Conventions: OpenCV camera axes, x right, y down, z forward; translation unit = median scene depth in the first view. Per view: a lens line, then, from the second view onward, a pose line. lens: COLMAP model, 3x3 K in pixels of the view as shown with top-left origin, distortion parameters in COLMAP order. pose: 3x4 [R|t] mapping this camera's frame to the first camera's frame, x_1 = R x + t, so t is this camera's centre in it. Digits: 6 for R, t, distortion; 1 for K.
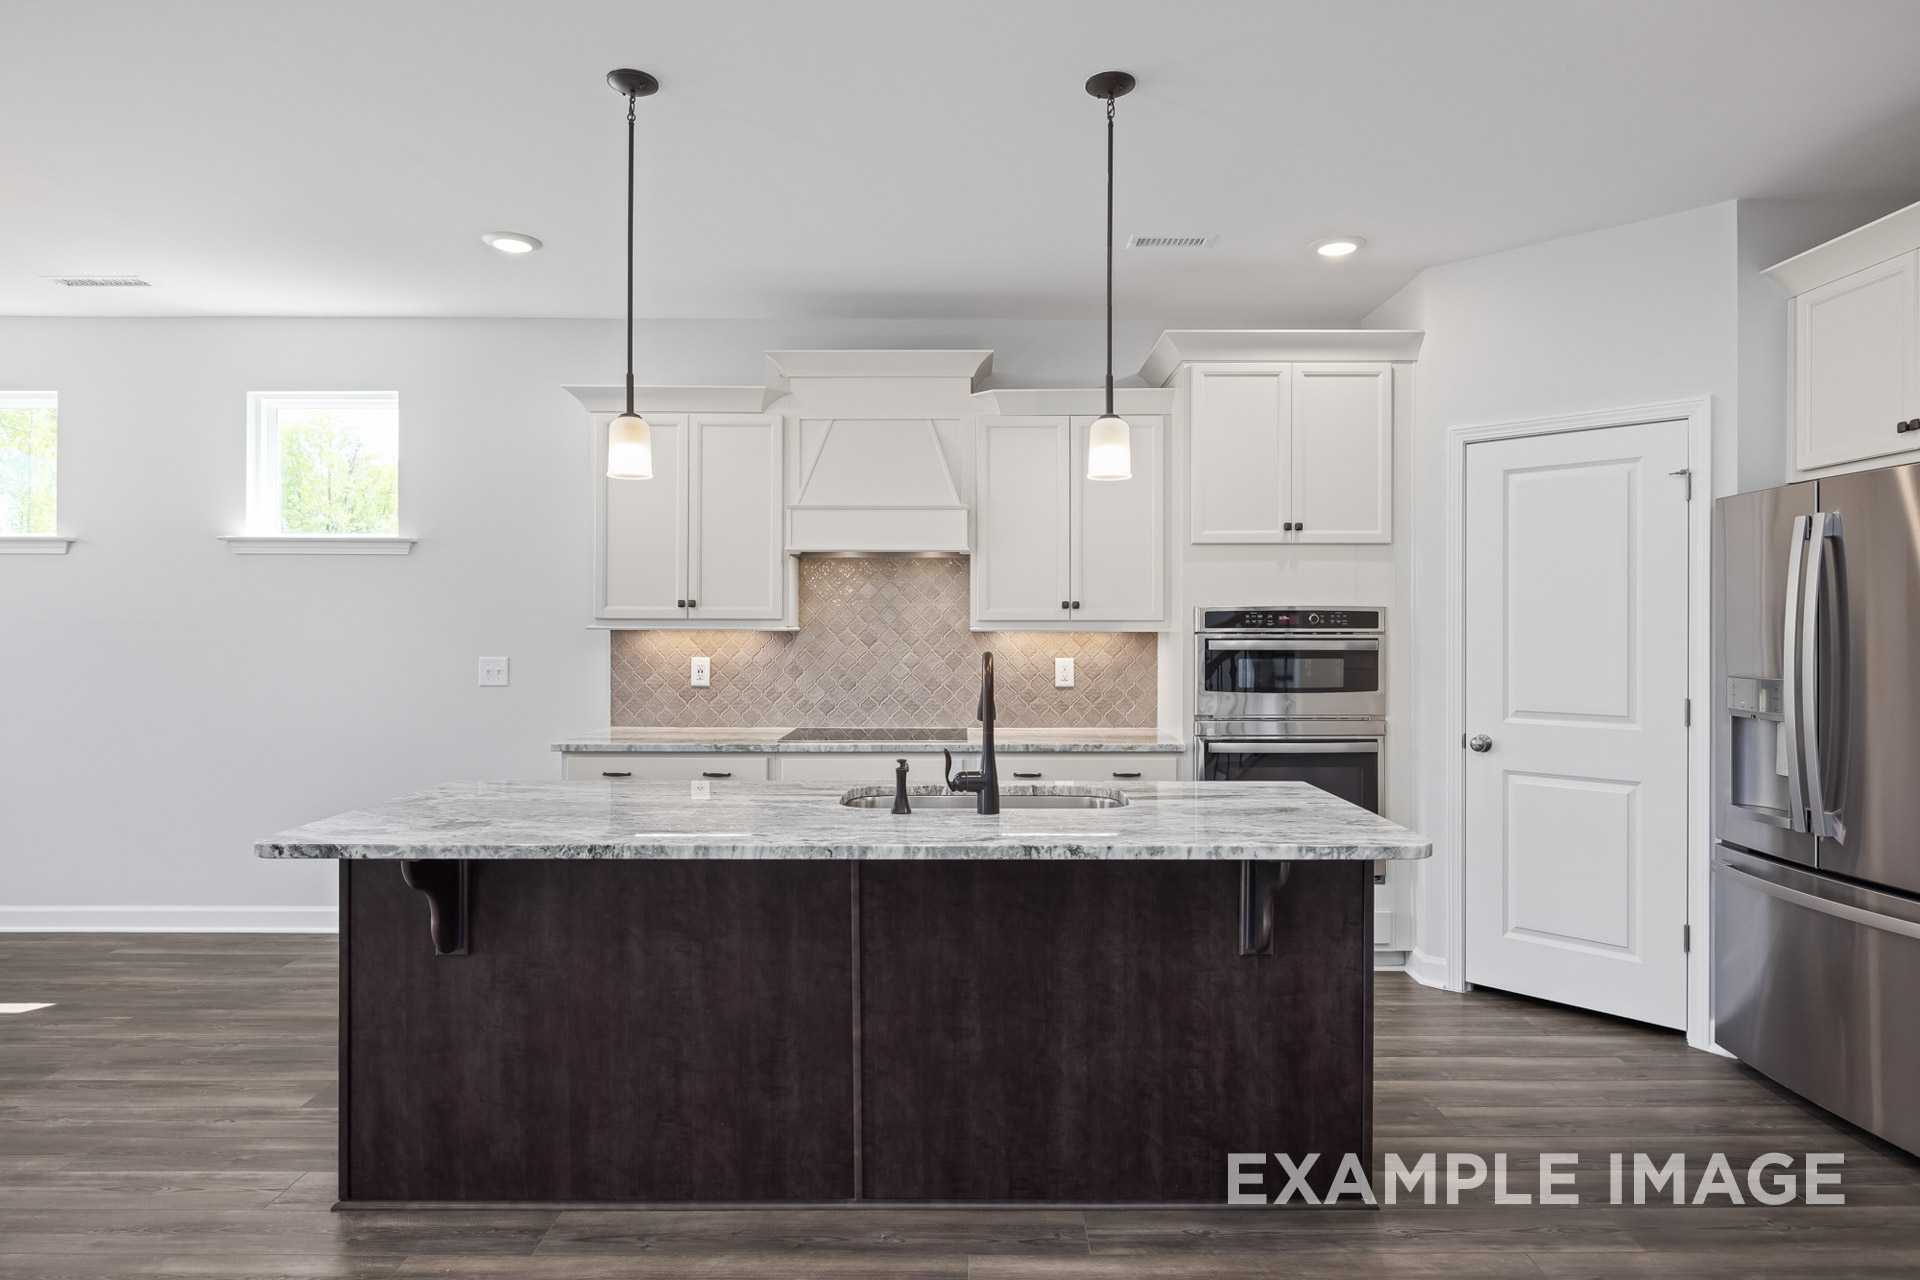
lens RADIAL K [[1076.0, 0, 959.0], [0, 1076.0, 631.1], [0, 0, 1]] dist [-0.004921, 0.000115]
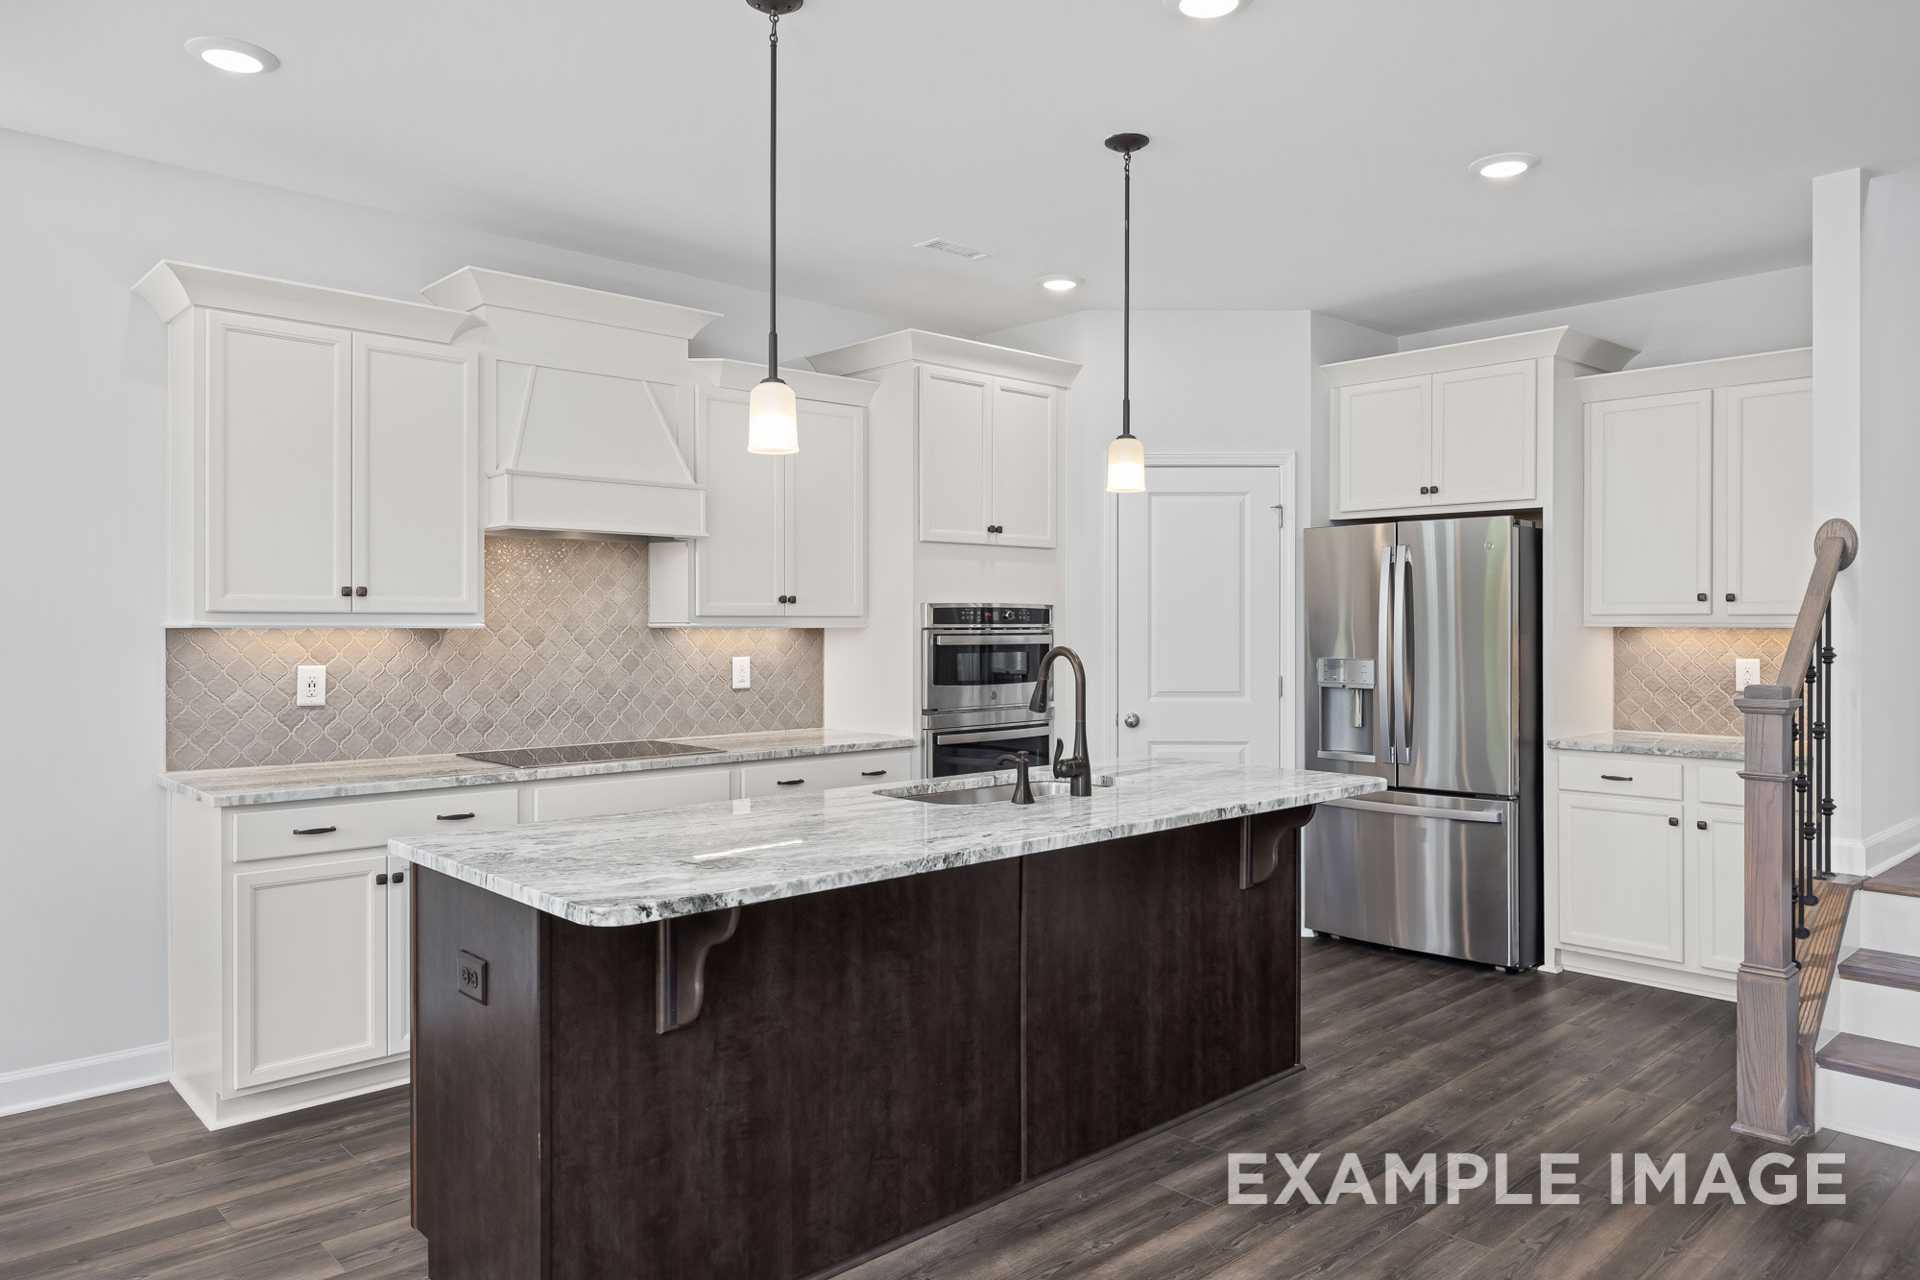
lens RADIAL K [[1284.7, 0, 967.1], [0, 1284.7, 629.0], [0, 0, 1]] dist [0.002616, 0.003774]
pose [[0.727015, -0.003904, 0.686610, -0.908893], [0.002943, 0.999992, 0.002570, -0.001877], [-0.686615, 0.000152, 0.727021, 0.134915]]
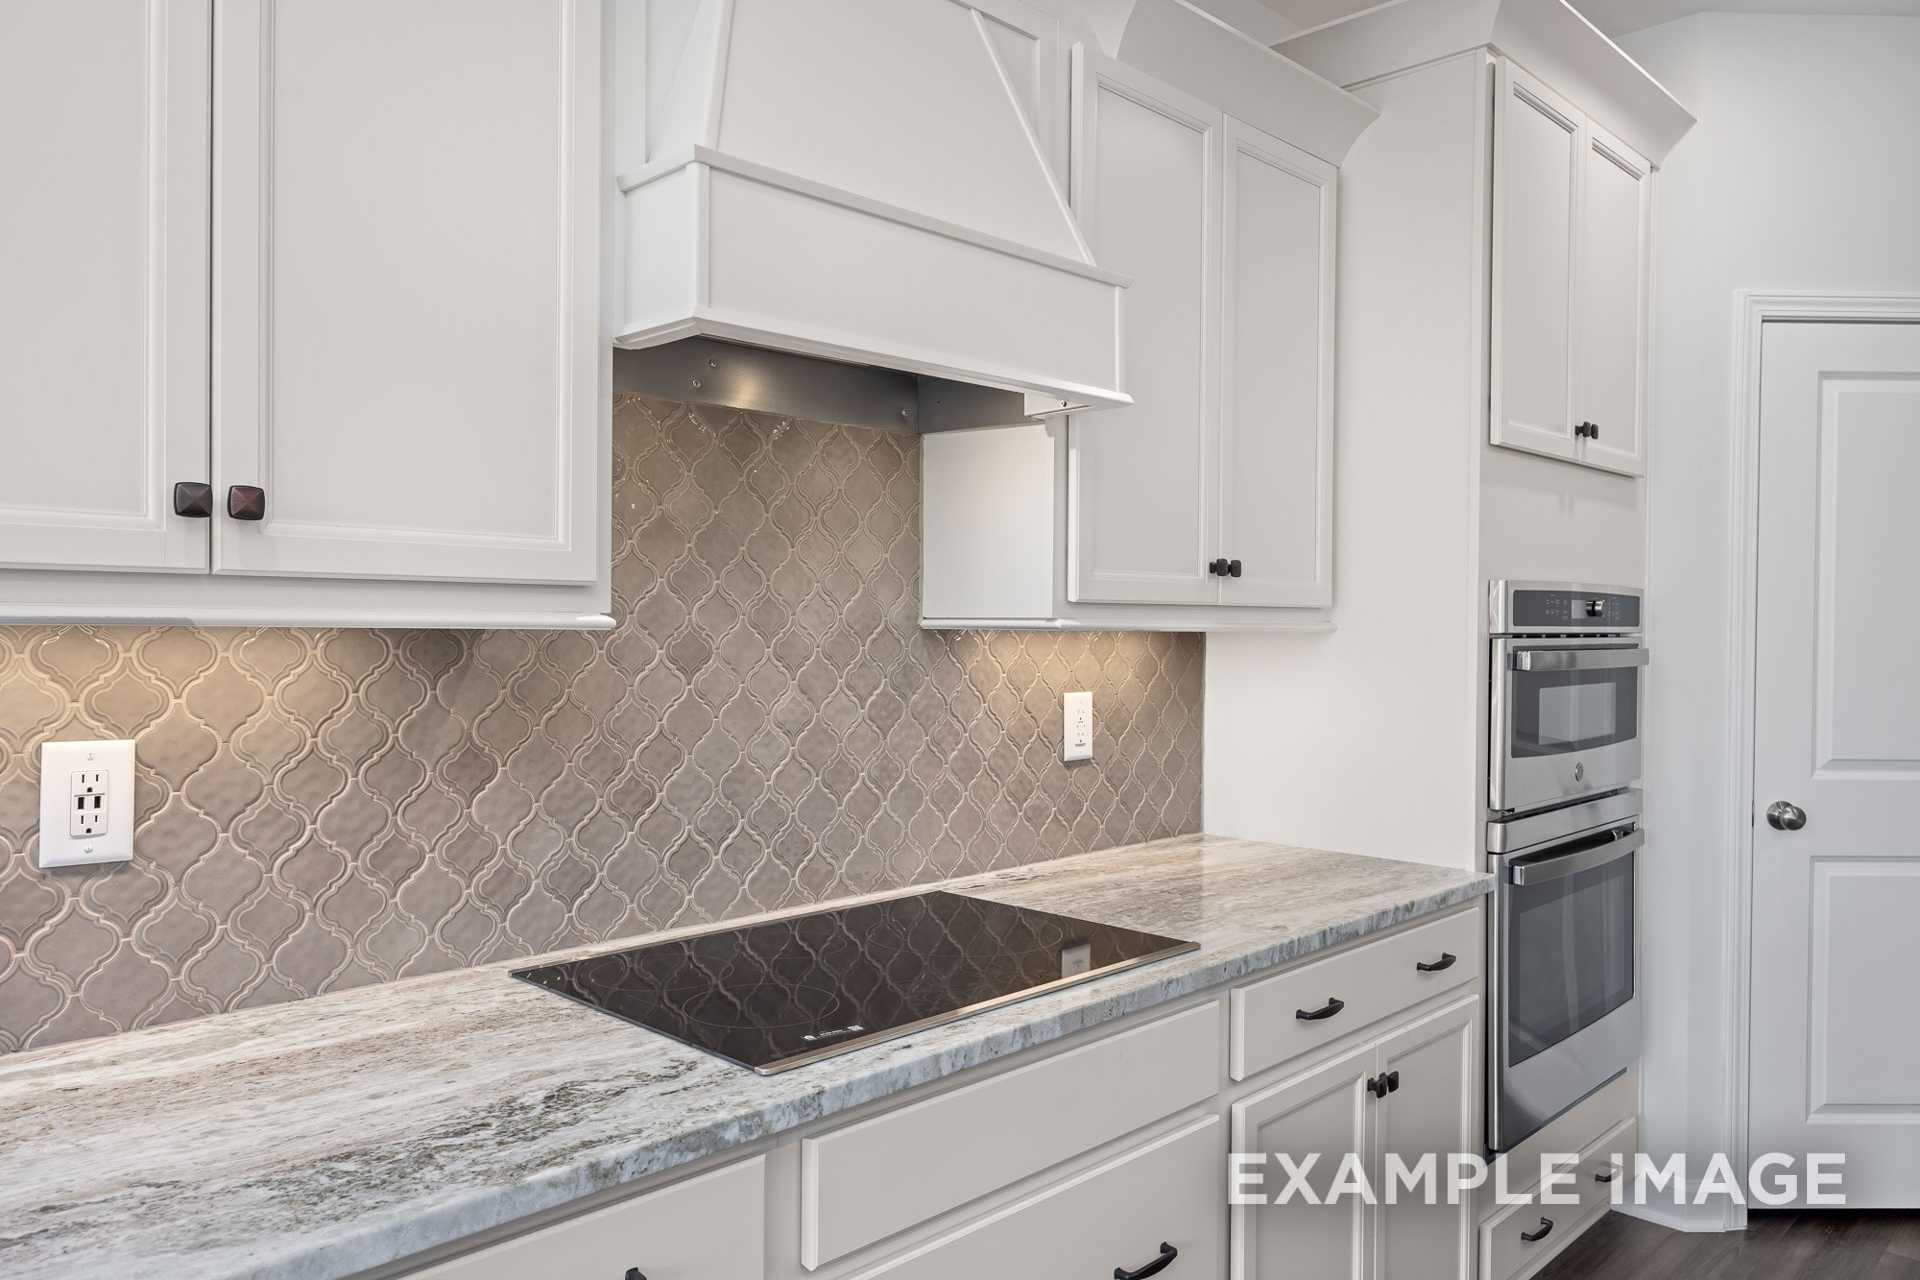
lens RADIAL K [[1352.5, 0, 970.2], [0, 1352.5, 636.3], [0, 0, 1]] dist [0.001960, 0.002352]
pose [[0.694671, -0.002861, 0.719322, -0.566753], [-0.003764, 0.999964, 0.007612, -0.002483], [-0.719318, -0.007995, 0.694635, 1.169440]]
